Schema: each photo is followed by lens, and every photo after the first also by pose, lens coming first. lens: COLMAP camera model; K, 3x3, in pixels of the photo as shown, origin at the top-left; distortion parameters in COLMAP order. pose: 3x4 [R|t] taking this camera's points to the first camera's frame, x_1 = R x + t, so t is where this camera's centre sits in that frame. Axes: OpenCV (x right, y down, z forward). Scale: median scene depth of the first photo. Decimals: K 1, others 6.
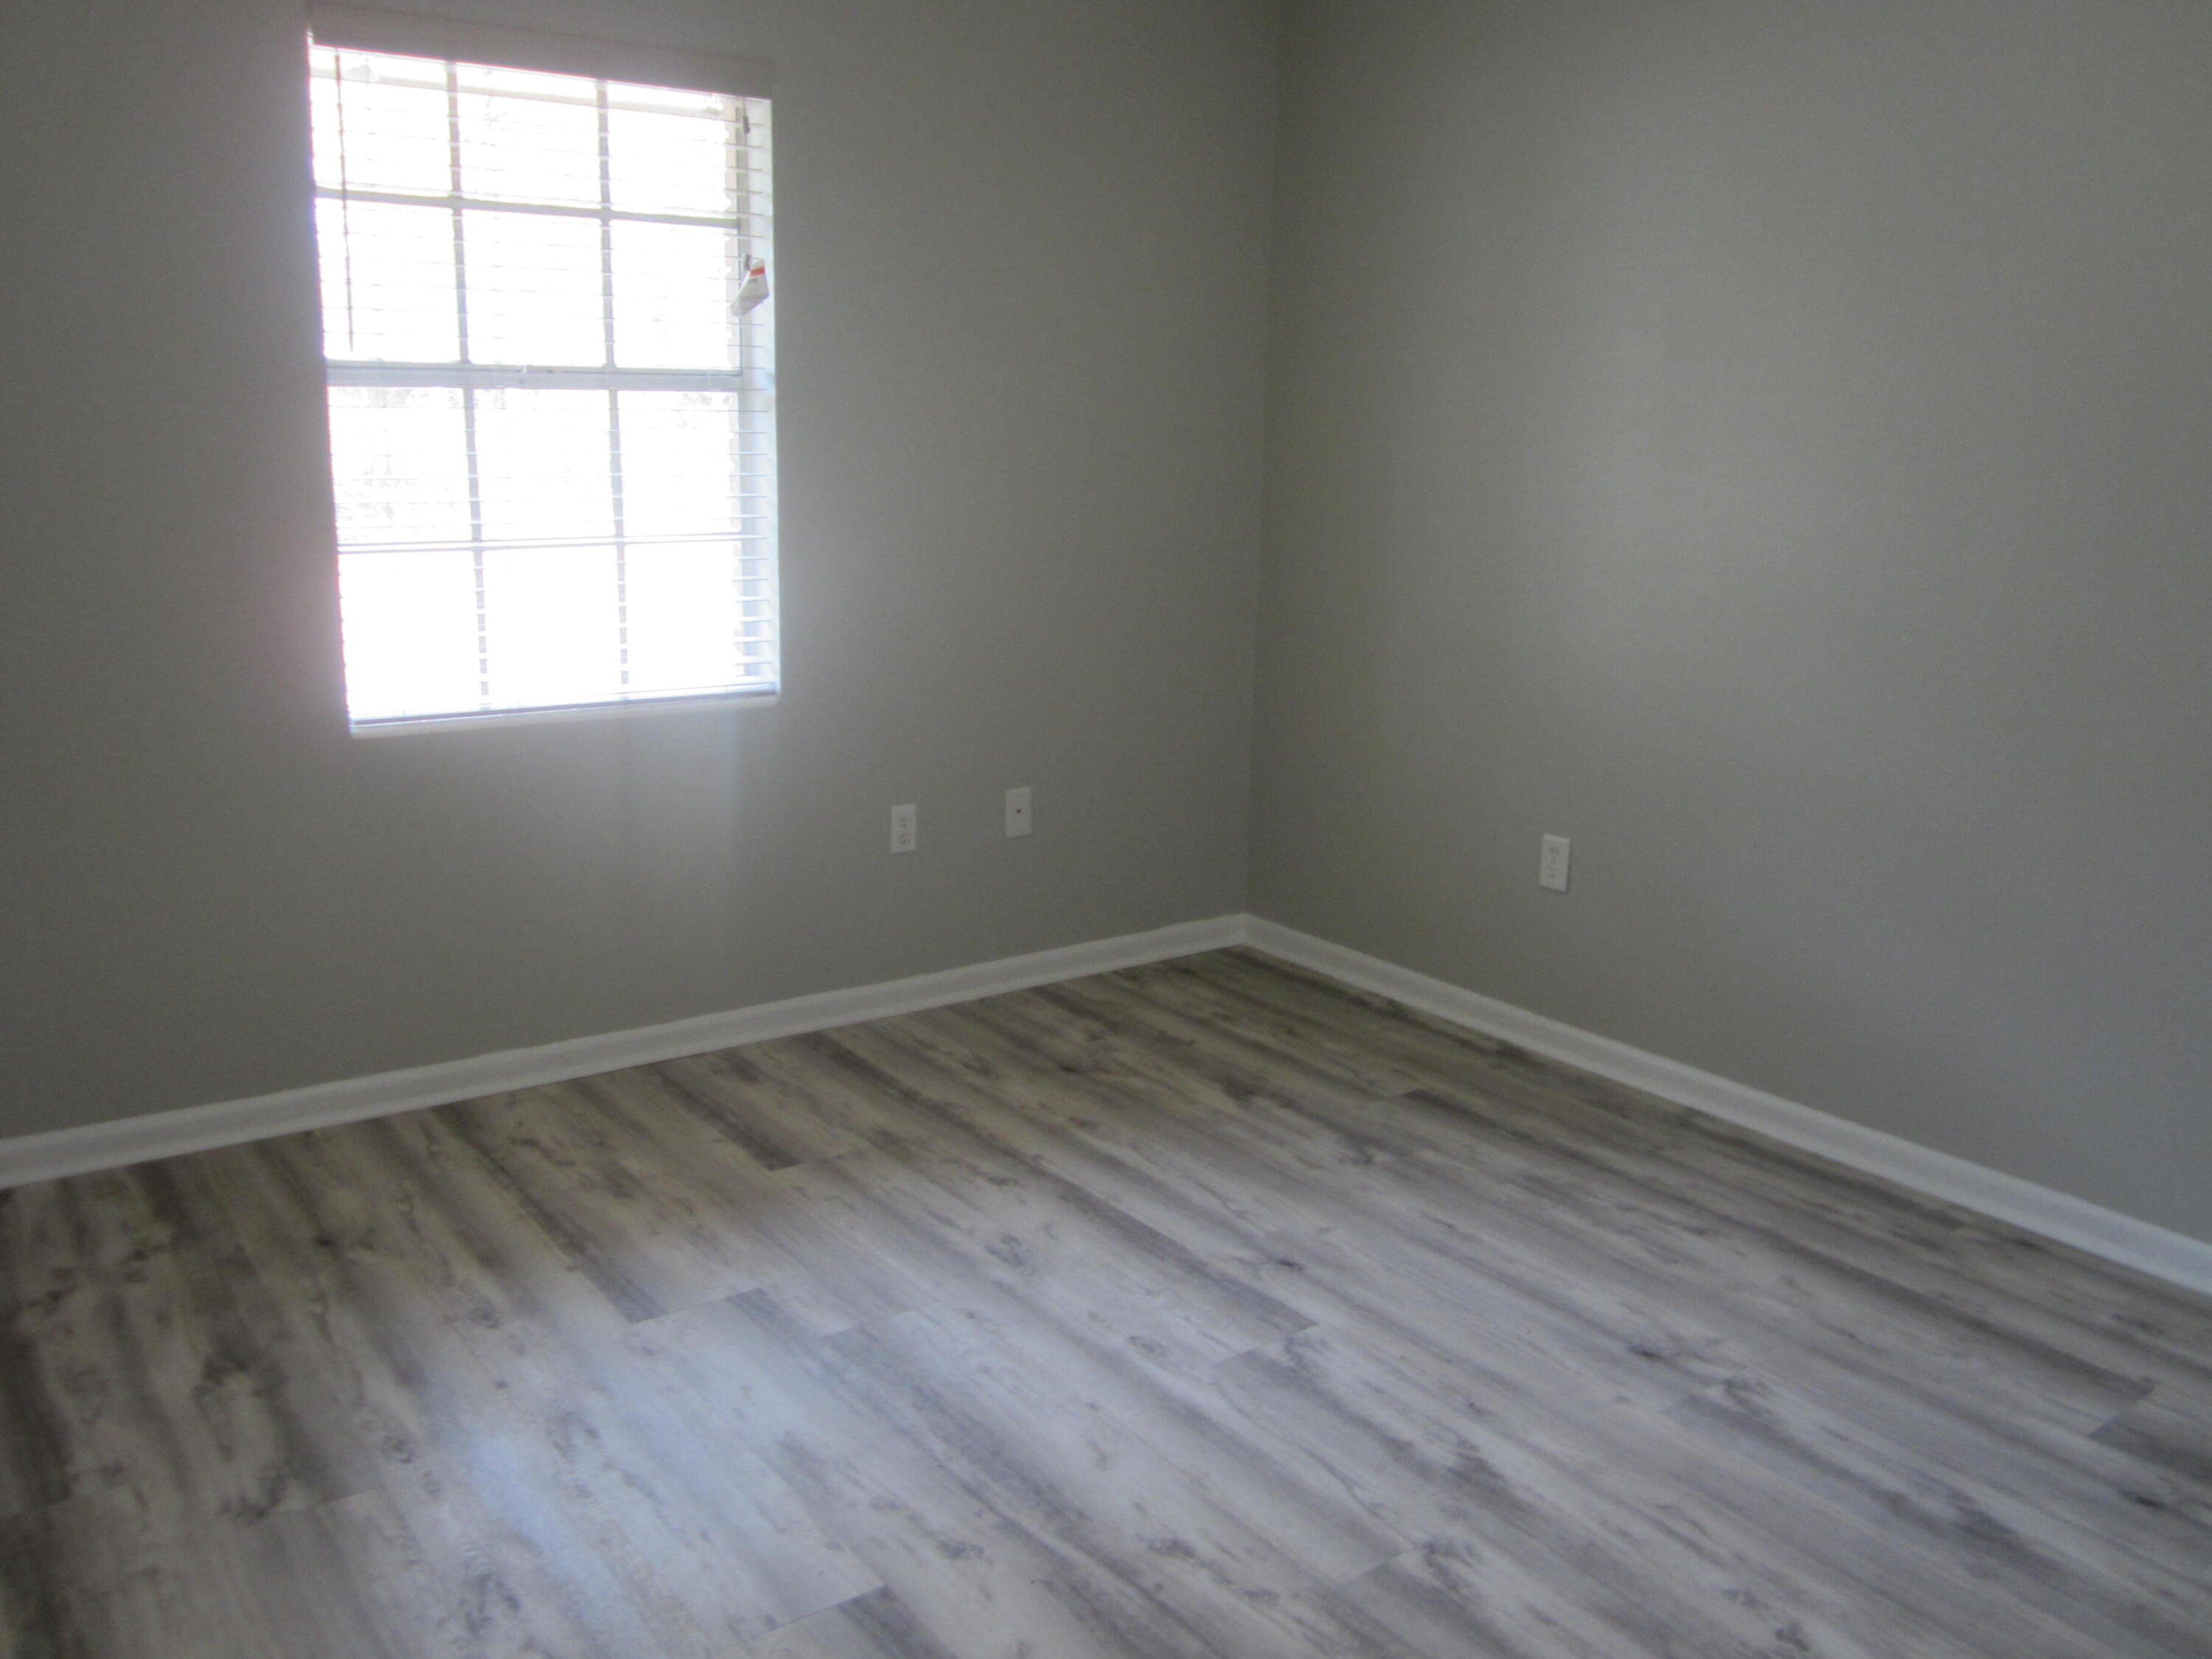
lens RADIAL K [[1807.7, 0, 1094.4], [0, 1807.7, 831.3], [0, 0, 1]] dist [-0.068132, 0.051416]
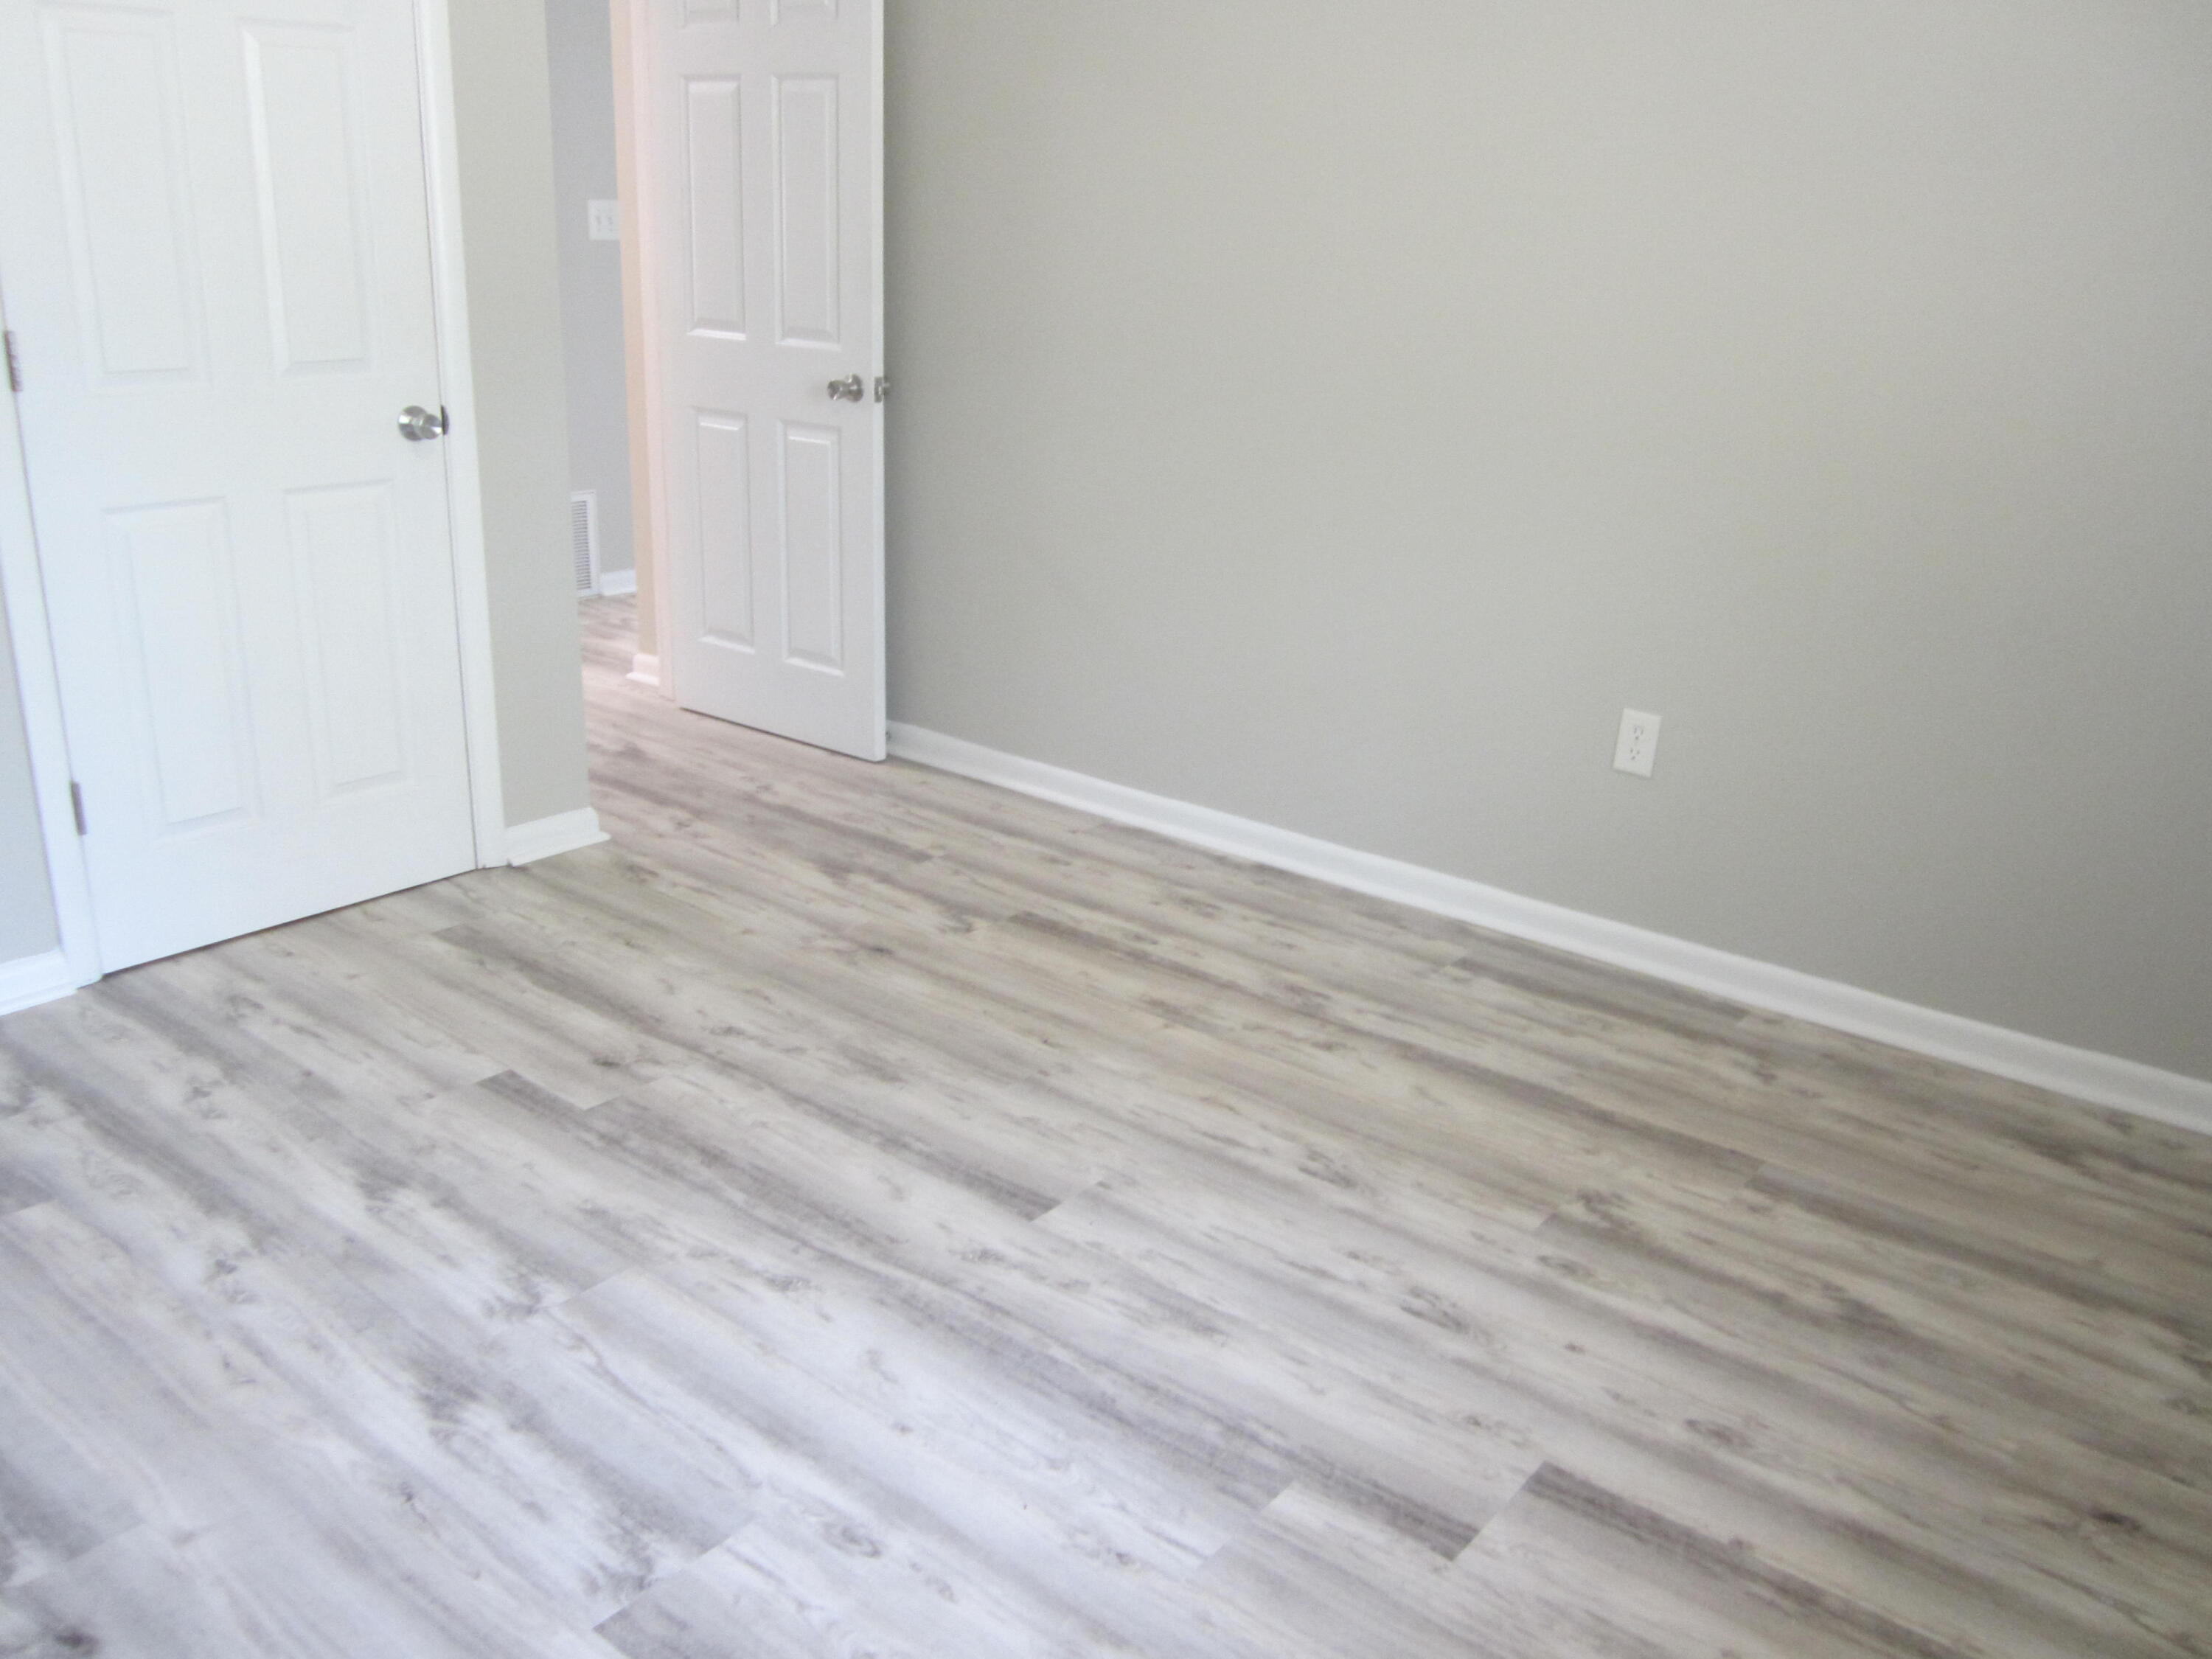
lens RADIAL K [[1807.7, 0, 1094.4], [0, 1807.7, 831.3], [0, 0, 1]] dist [-0.068132, 0.051416]
pose [[-0.964932, 0.035164, -0.260135, 0.124135], [-0.108607, 0.848712, 0.517584, -0.359566], [0.238980, 0.527686, -0.815130, 1.627196]]
